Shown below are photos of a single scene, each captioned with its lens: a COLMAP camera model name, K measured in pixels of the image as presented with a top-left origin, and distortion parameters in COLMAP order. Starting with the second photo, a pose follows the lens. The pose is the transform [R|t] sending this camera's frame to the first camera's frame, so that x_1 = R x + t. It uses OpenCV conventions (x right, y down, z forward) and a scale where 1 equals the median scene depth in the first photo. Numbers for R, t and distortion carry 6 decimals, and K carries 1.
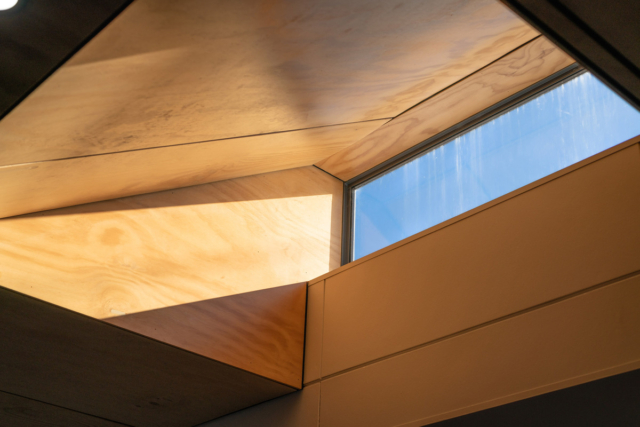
lens RADIAL K [[921.8, 0, 320.0], [0, 921.8, 213.5], [0, 0, 1]] dist [-0.009985, 0.015602]
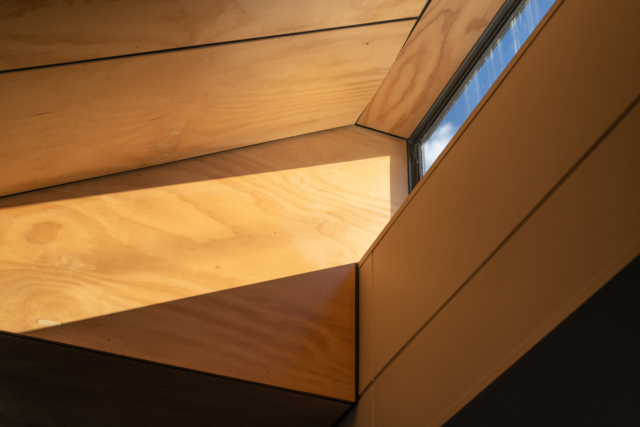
lens RADIAL K [[921.8, 0, 320.0], [0, 921.8, 213.5], [0, 0, 1]] dist [-0.009985, 0.015602]
pose [[0.928600, -0.239365, -0.283559, 0.188771], [0.193055, 0.964214, -0.181719, 0.175094], [0.316908, 0.114001, 0.941580, 0.316028]]
